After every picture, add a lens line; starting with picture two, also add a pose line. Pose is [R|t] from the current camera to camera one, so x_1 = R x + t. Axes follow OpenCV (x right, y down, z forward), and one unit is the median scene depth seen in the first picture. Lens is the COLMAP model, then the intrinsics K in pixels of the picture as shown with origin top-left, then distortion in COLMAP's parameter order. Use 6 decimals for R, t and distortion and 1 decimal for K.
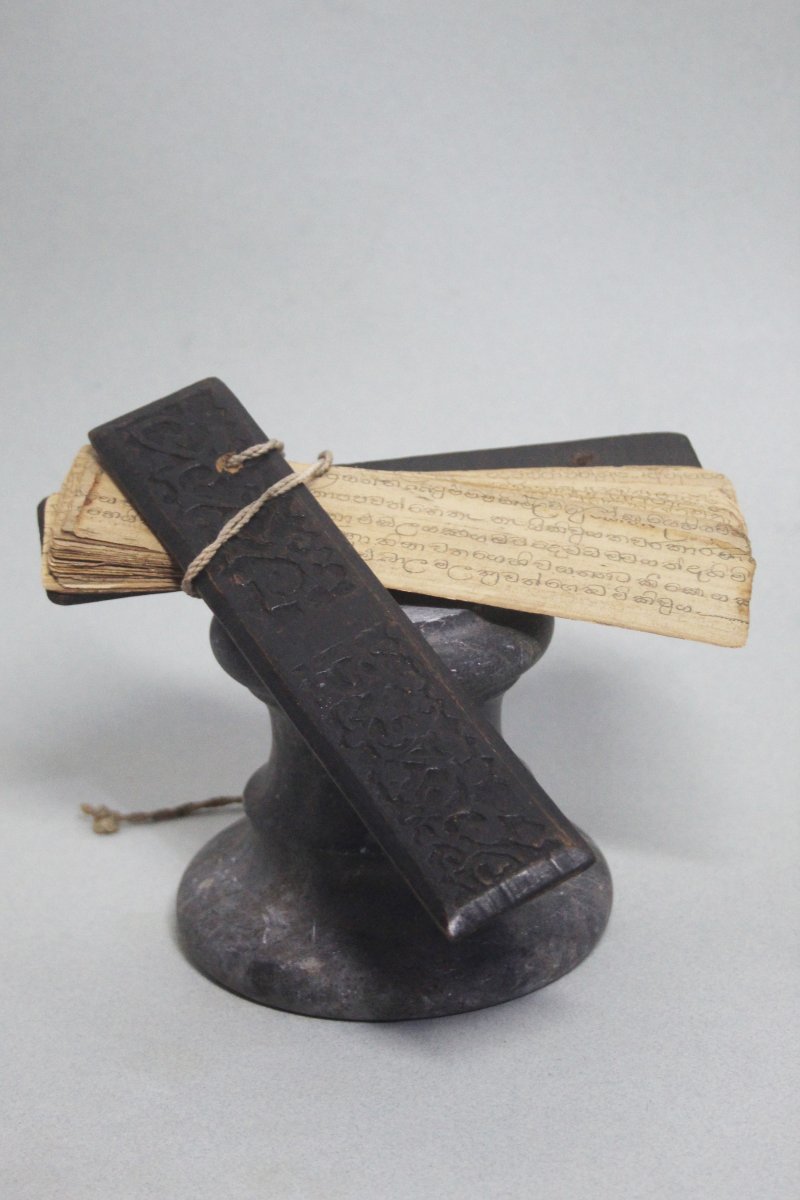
lens RADIAL K [[2284.5, 0, 400.0], [0, 2284.5, 600.0], [0, 0, 1]] dist [-0.001205, 0.010471]
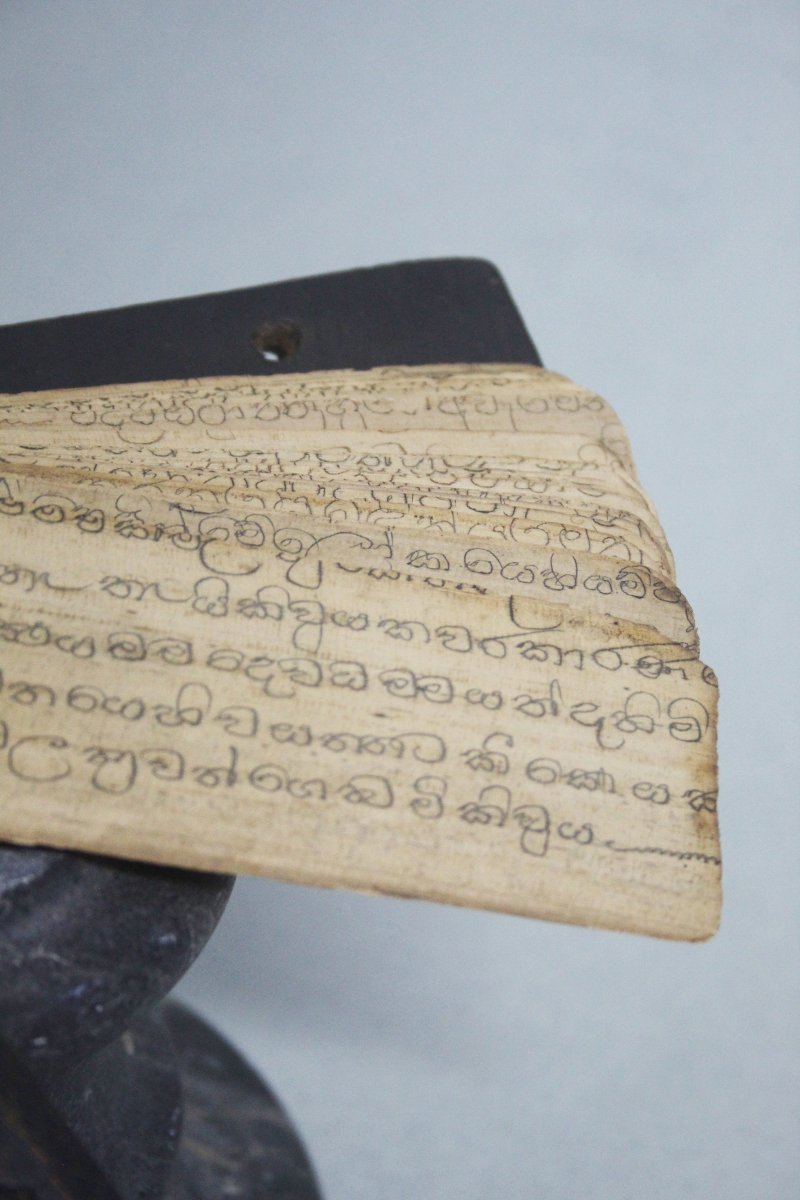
lens RADIAL K [[2624.9, 0, 400.0], [0, 2624.9, 600.0], [0, 0, 1]] dist [0.041619, 0.209962]
pose [[0.969200, -0.044270, 0.242263, -0.023220], [-0.029900, 0.955281, 0.294183, -0.176186], [-0.244453, -0.292366, 0.924535, 0.556036]]
